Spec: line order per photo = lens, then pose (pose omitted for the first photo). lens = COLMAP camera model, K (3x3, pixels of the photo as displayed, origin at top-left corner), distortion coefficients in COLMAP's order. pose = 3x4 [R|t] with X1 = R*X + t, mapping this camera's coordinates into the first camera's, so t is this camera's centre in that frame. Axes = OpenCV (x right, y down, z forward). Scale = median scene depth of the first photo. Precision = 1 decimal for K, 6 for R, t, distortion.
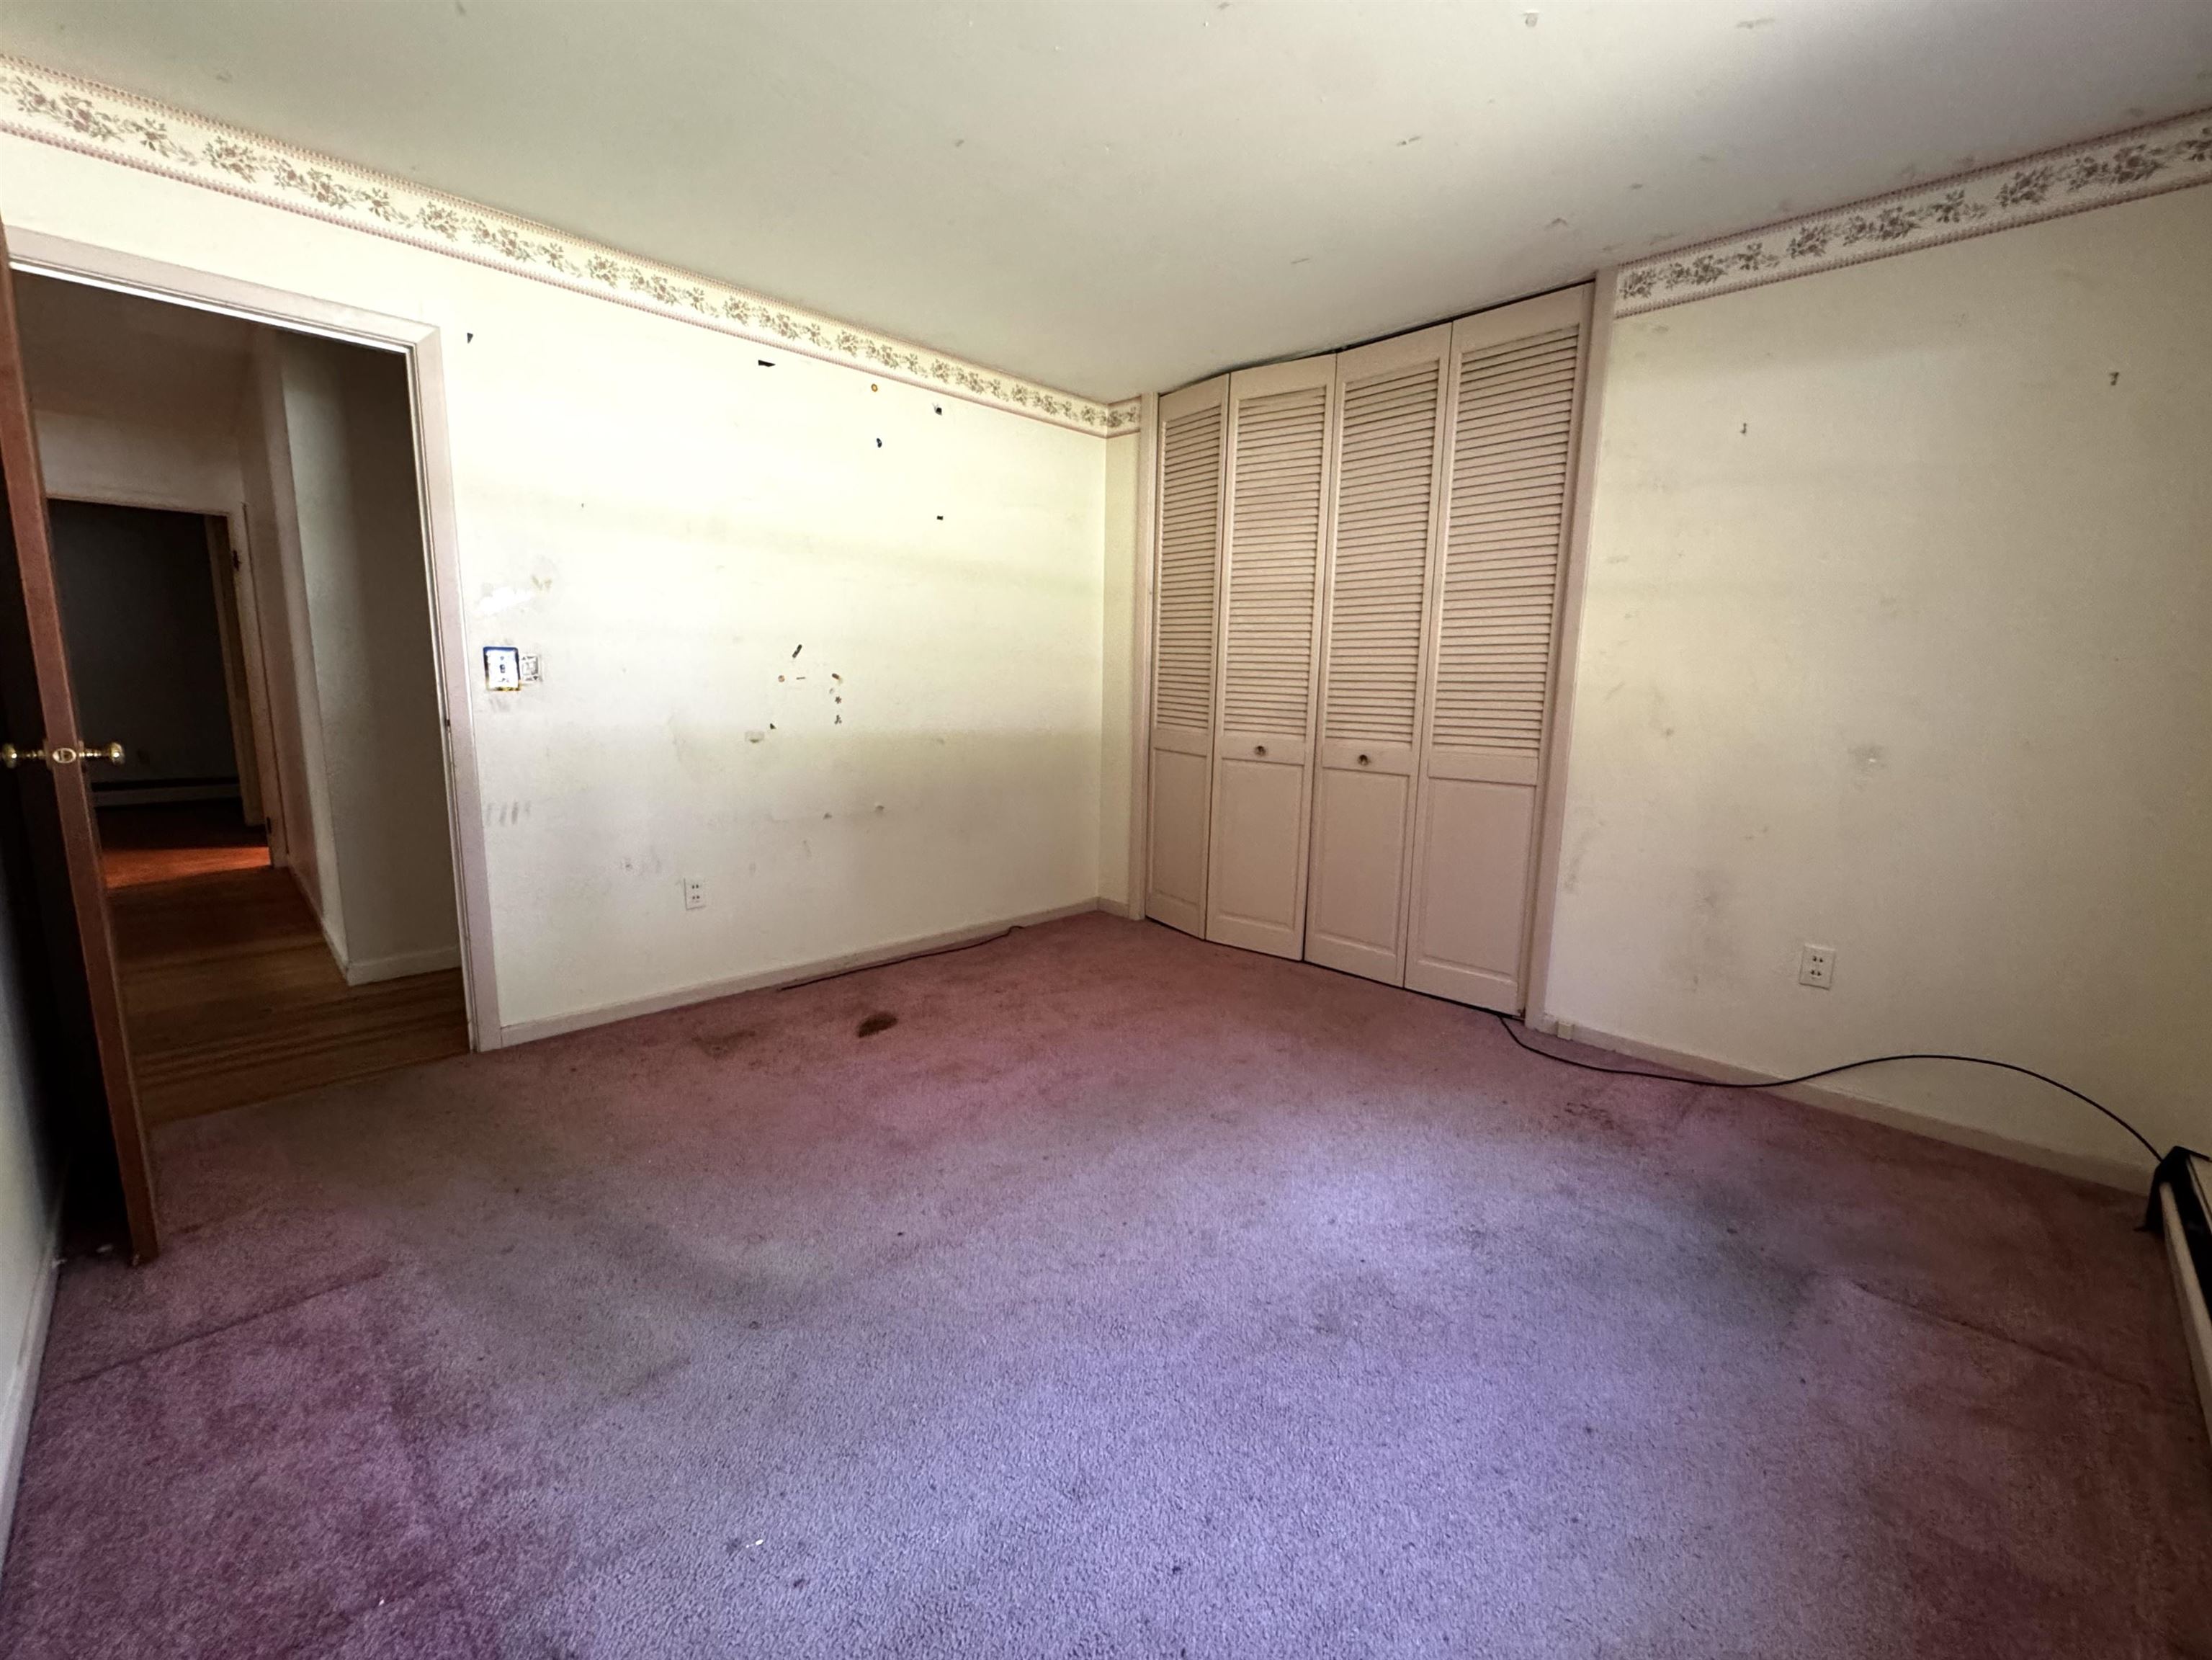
lens RADIAL K [[900.6, 0, 1098.4], [0, 900.6, 829.3], [0, 0, 1]] dist [-0.003825, -0.000308]
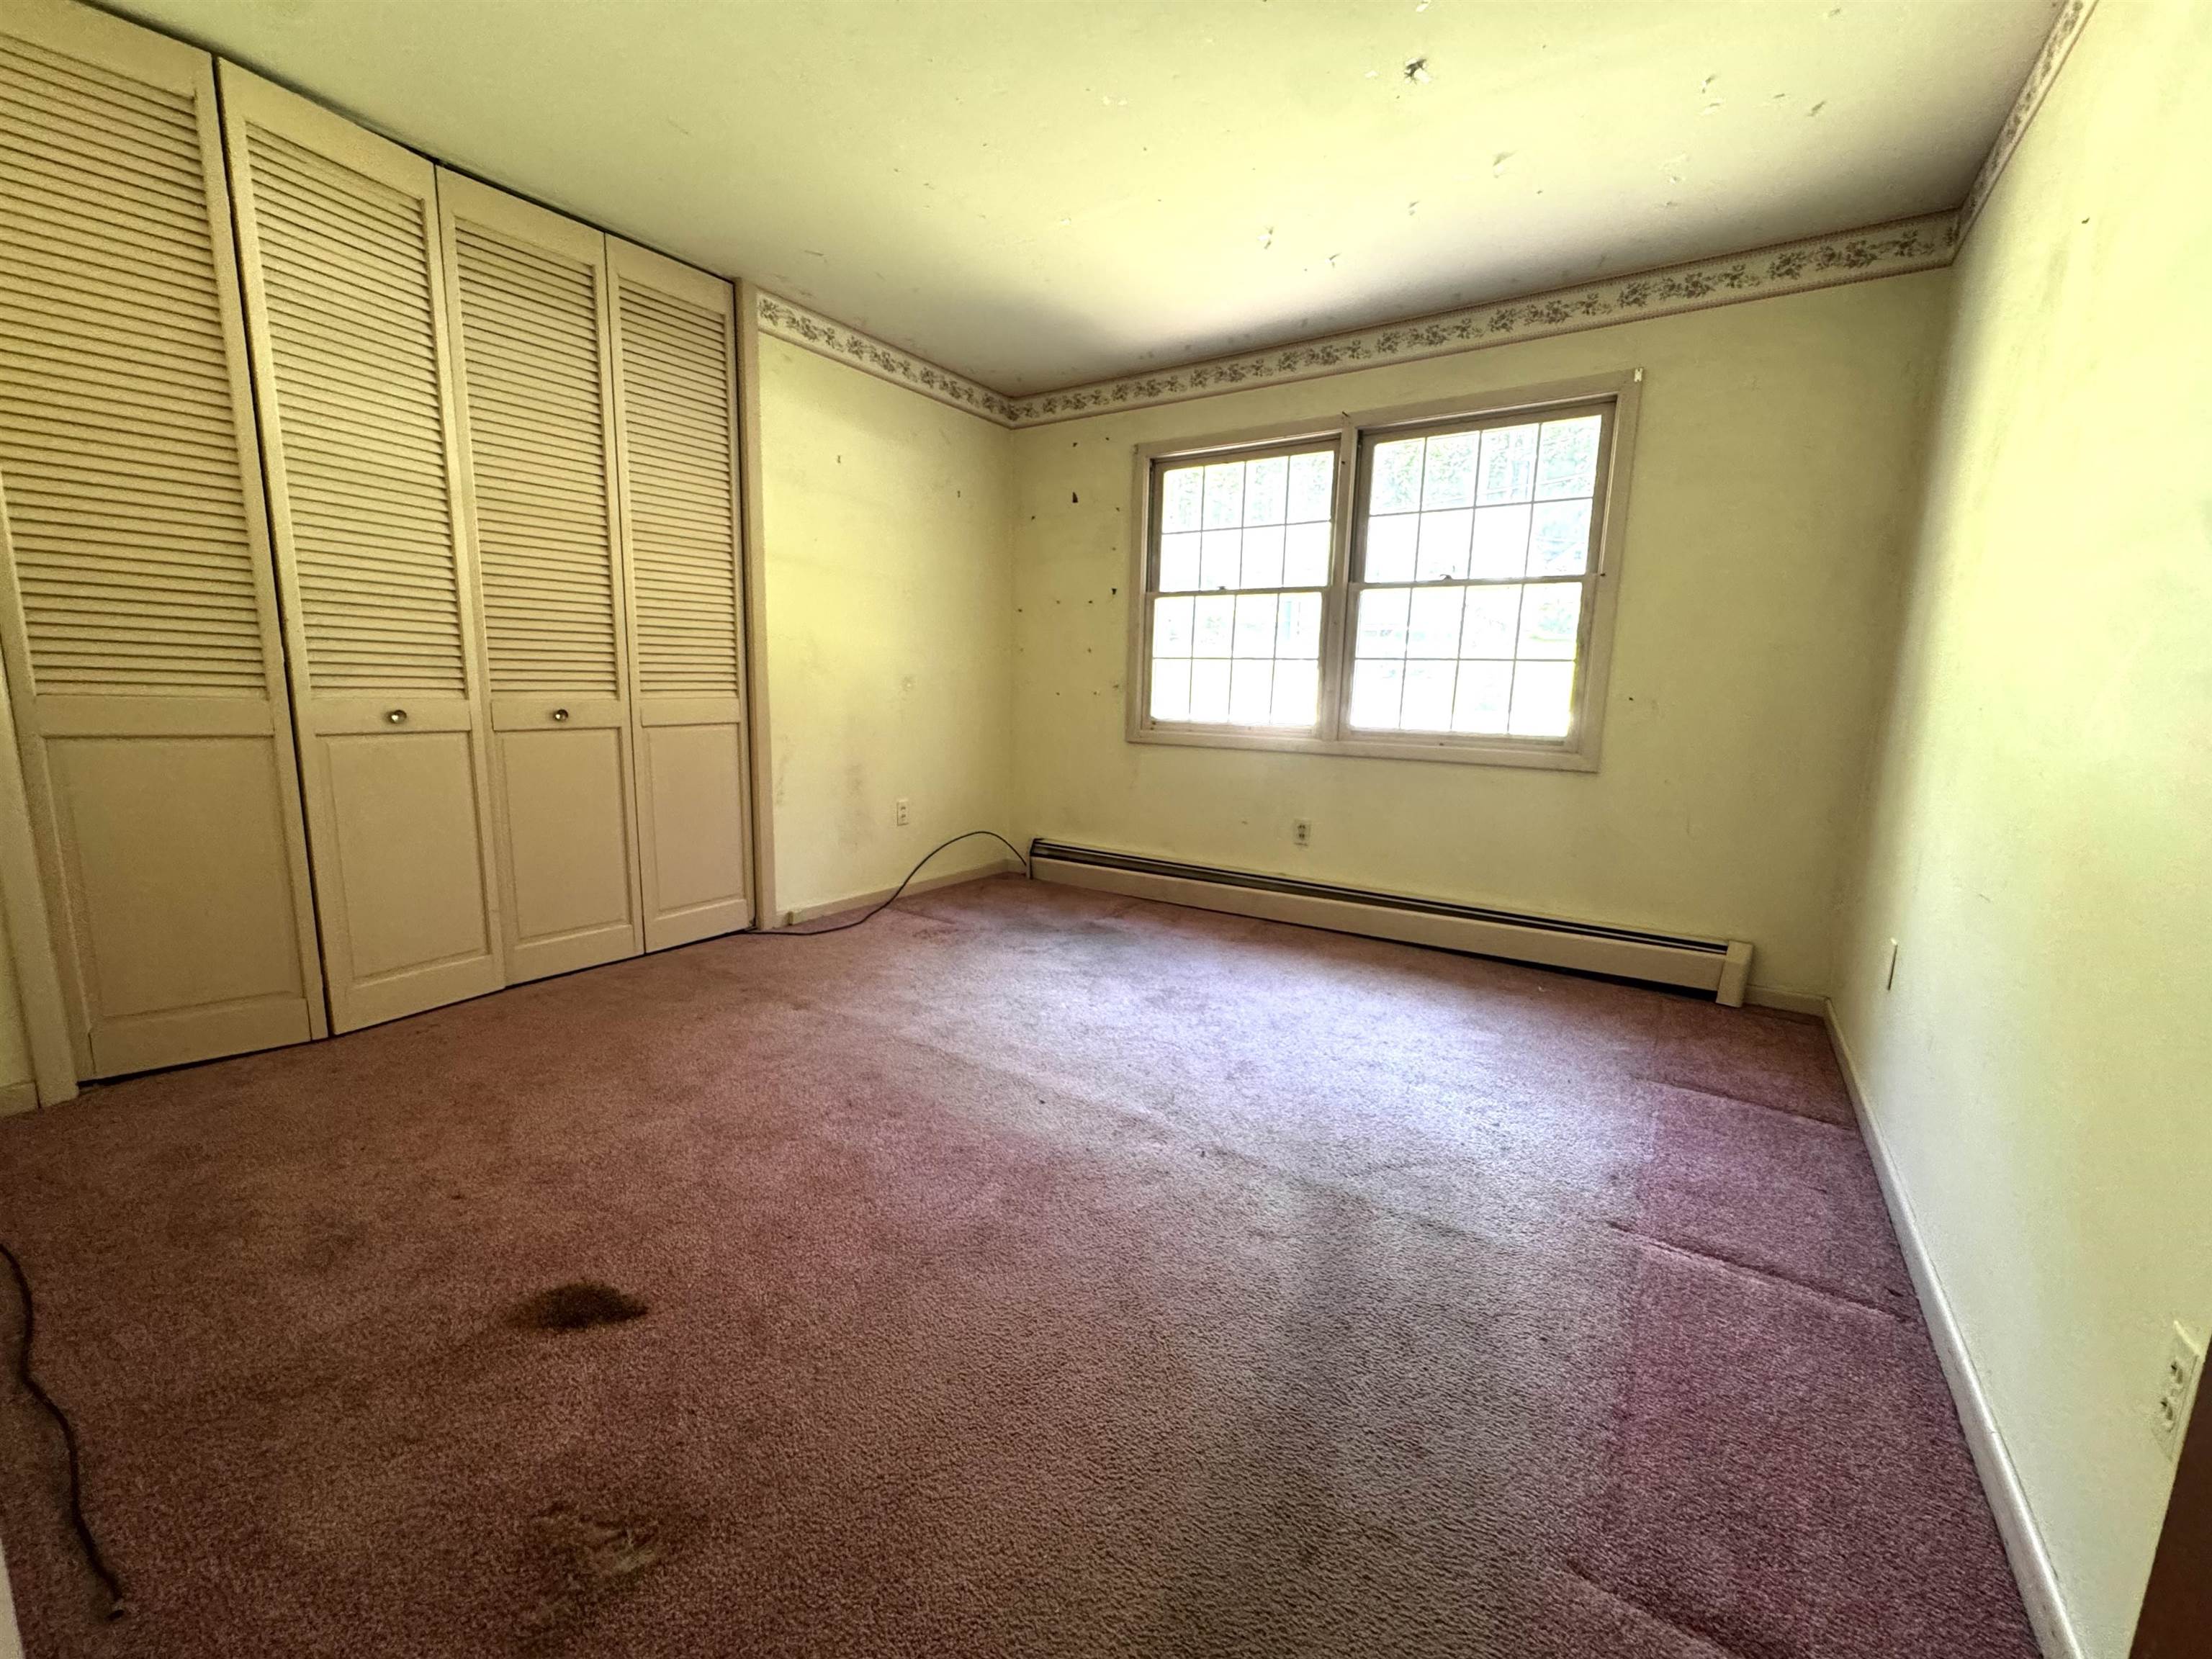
lens RADIAL K [[900.4, 0, 1098.4], [0, 900.4, 828.8], [0, 0, 1]] dist [-0.003825, -0.000308]
pose [[-0.191048, -0.186191, 0.963760, -0.718666], [0.129402, 0.968498, 0.212758, -0.101378], [-0.973014, 0.165359, -0.160937, 0.762226]]
